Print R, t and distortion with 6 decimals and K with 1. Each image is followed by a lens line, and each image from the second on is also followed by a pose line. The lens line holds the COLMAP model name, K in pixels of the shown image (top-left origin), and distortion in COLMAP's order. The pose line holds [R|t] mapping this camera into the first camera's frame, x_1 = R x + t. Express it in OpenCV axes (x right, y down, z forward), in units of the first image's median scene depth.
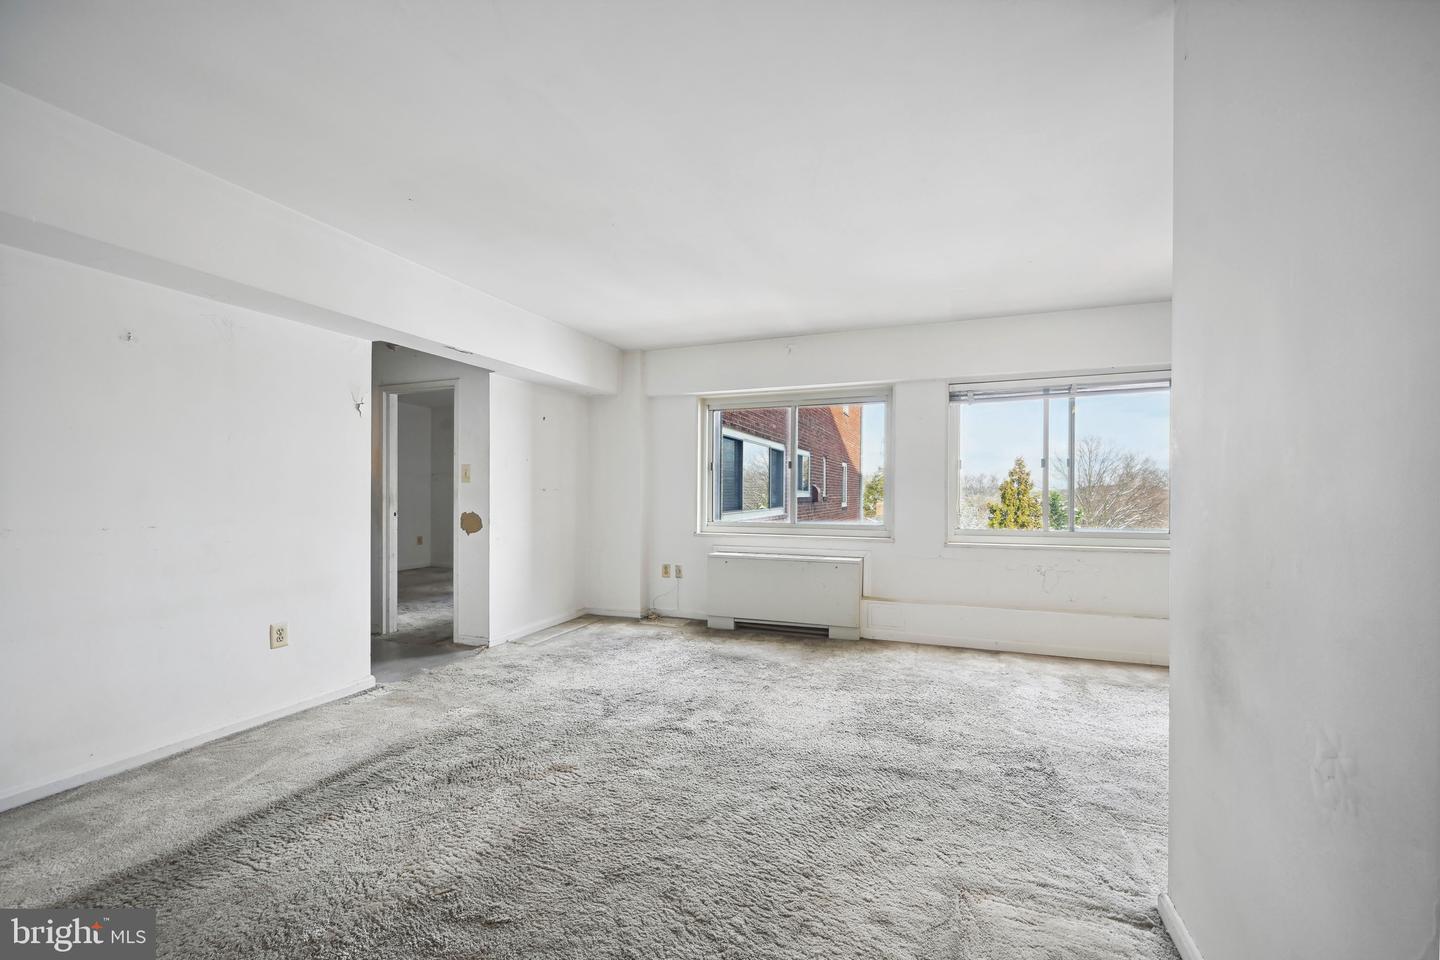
lens RADIAL K [[568.5, 0, 723.3], [0, 568.5, 490.1], [0, 0, 1]] dist [0.000464, 0.000039]
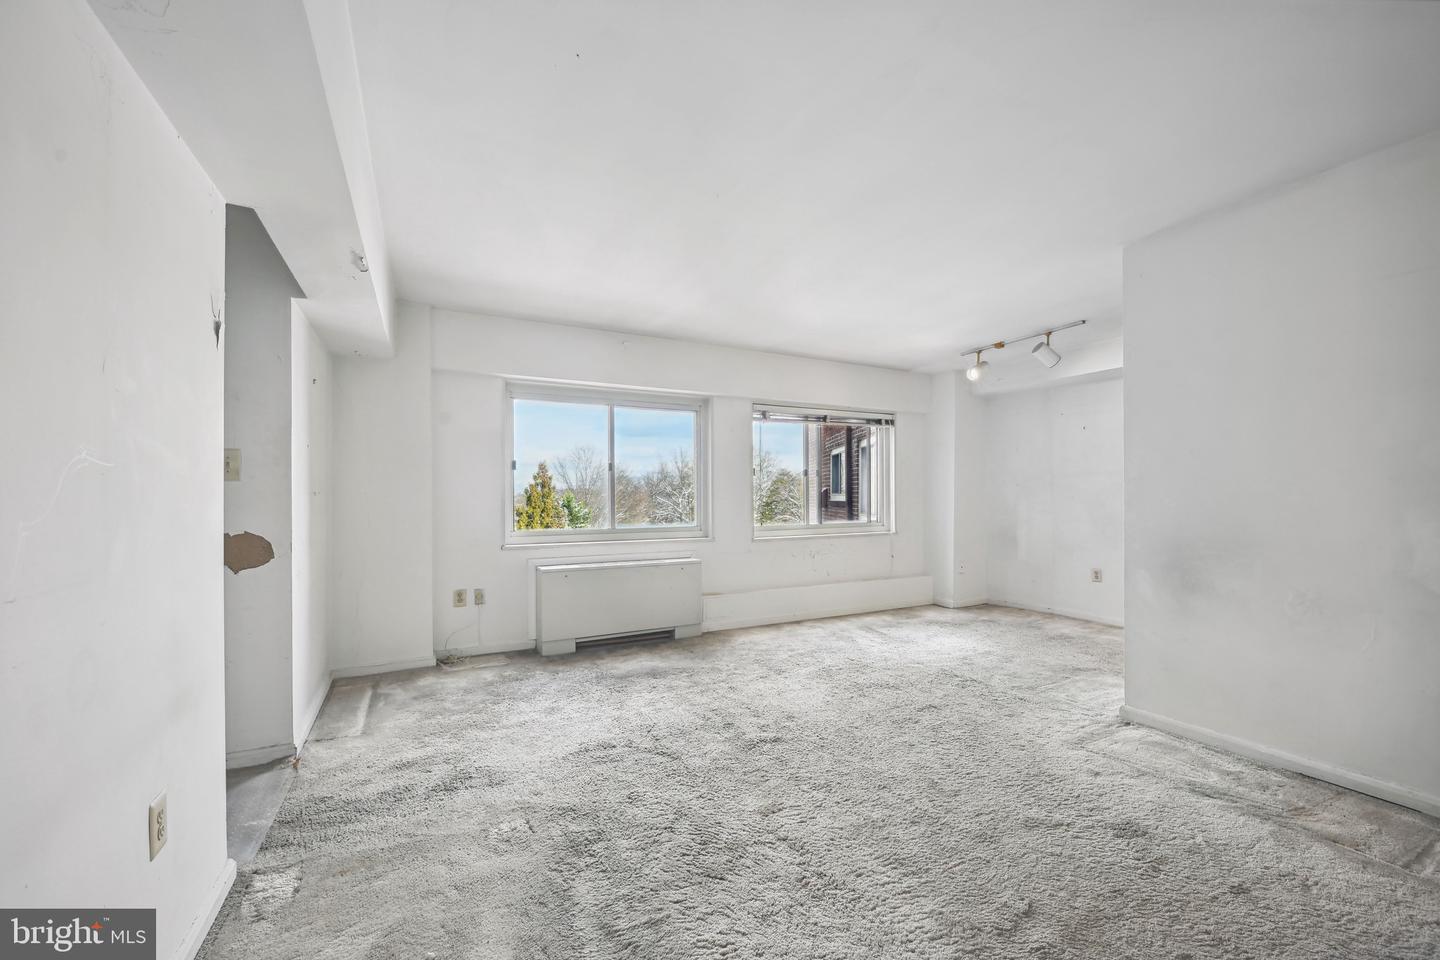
lens RADIAL K [[582.9, 0, 719.6], [0, 582.9, 498.9], [0, 0, 1]] dist [-0.000340, 0.000205]
pose [[0.661797, -0.007436, 0.749646, -0.563489], [-0.000061, 0.999950, 0.009973, -0.001292], [-0.749683, -0.006646, 0.661763, 0.258639]]
